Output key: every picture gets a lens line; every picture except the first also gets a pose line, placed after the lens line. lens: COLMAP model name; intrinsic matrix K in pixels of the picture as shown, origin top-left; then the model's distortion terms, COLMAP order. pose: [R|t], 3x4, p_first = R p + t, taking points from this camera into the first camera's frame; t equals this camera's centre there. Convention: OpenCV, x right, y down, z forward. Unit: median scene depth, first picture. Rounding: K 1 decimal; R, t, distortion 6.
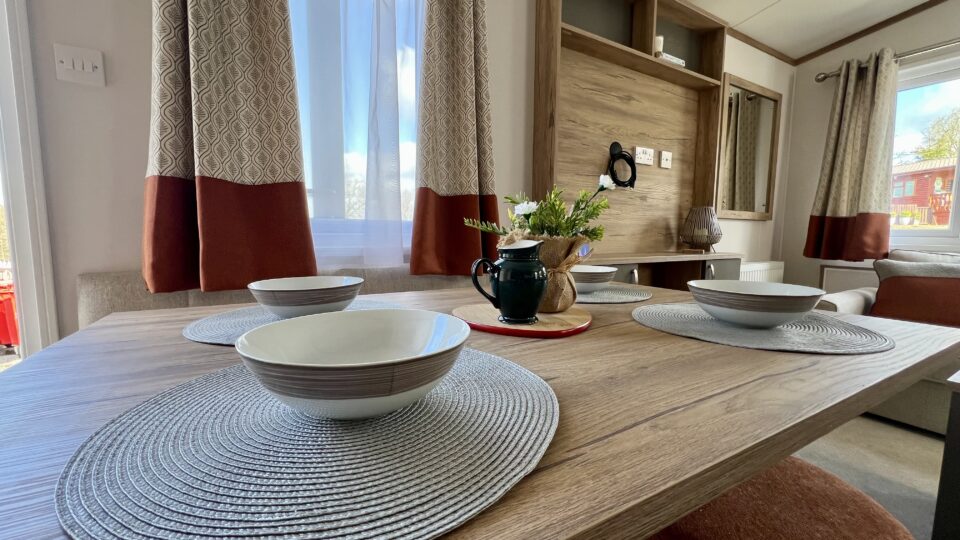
lens RADIAL K [[379.8, 0, 480.5], [0, 379.8, 267.1], [0, 0, 1]] dist [-0.000131, -0.000074]
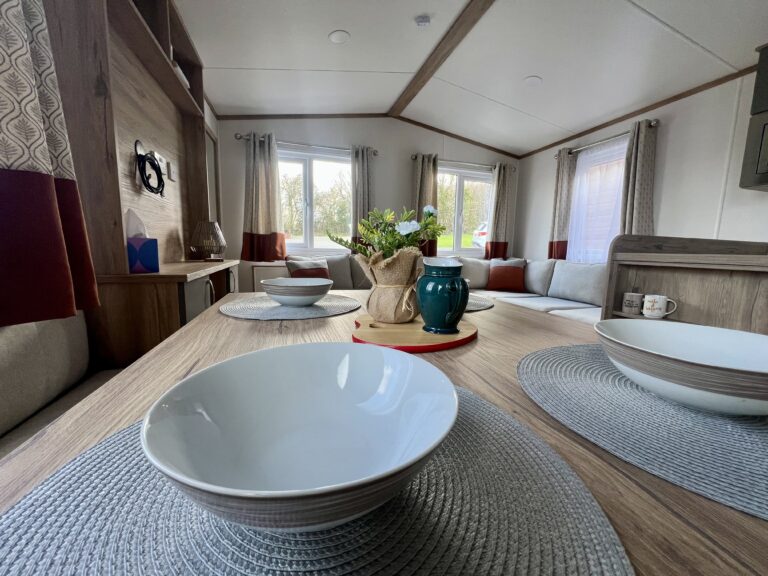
lens RADIAL K [[306.9, 0, 379.5], [0, 306.9, 287.9], [0, 0, 1]] dist [0.004181, 0.001154]
pose [[0.223331, -0.127271, 0.966398, -0.216340], [0.067396, 0.991083, 0.114947, -0.027469], [-0.972410, 0.039460, 0.229917, 0.256234]]
